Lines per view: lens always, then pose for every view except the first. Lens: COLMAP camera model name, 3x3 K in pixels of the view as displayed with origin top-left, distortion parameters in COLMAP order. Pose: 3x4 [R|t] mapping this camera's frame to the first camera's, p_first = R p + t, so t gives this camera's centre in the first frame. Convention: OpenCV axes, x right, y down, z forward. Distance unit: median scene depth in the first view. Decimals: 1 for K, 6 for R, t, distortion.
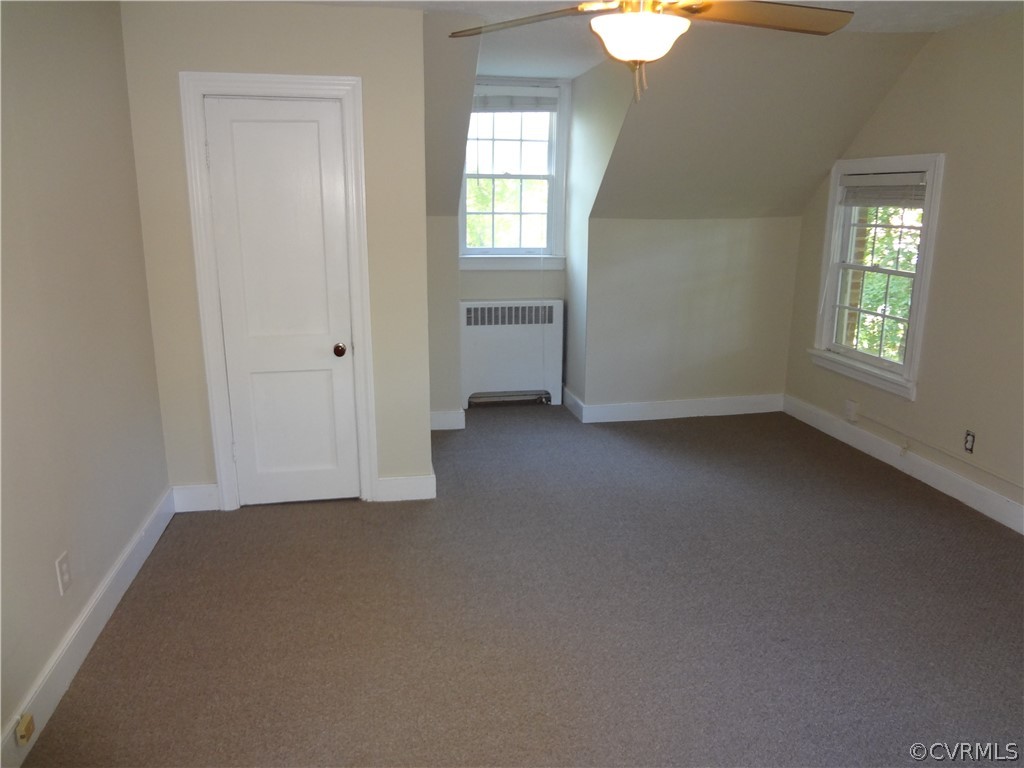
lens RADIAL K [[712.0, 0, 530.5], [0, 712.0, 385.0], [0, 0, 1]] dist [-0.126820, 0.052728]
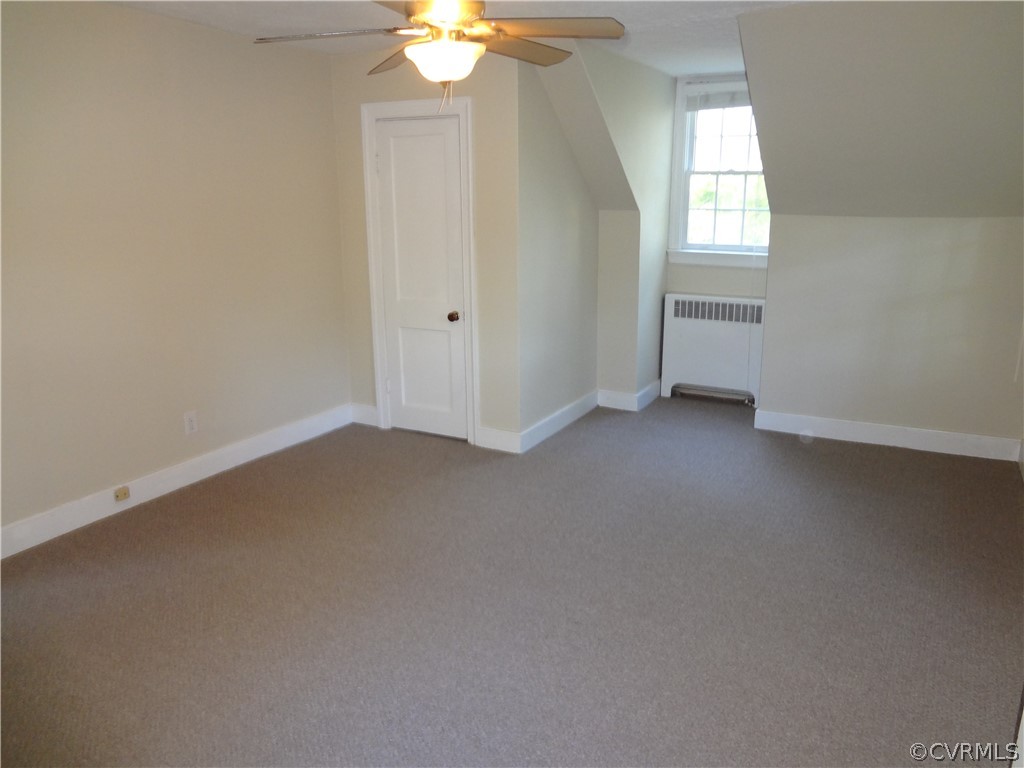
lens RADIAL K [[712.0, 0, 530.5], [0, 712.0, 385.0], [0, 0, 1]] dist [-0.126820, 0.052728]
pose [[0.788328, 0.149539, -0.596806, 0.379087], [-0.145536, 0.987808, 0.055269, -0.011985], [0.597794, 0.043287, 0.800480, 0.049876]]
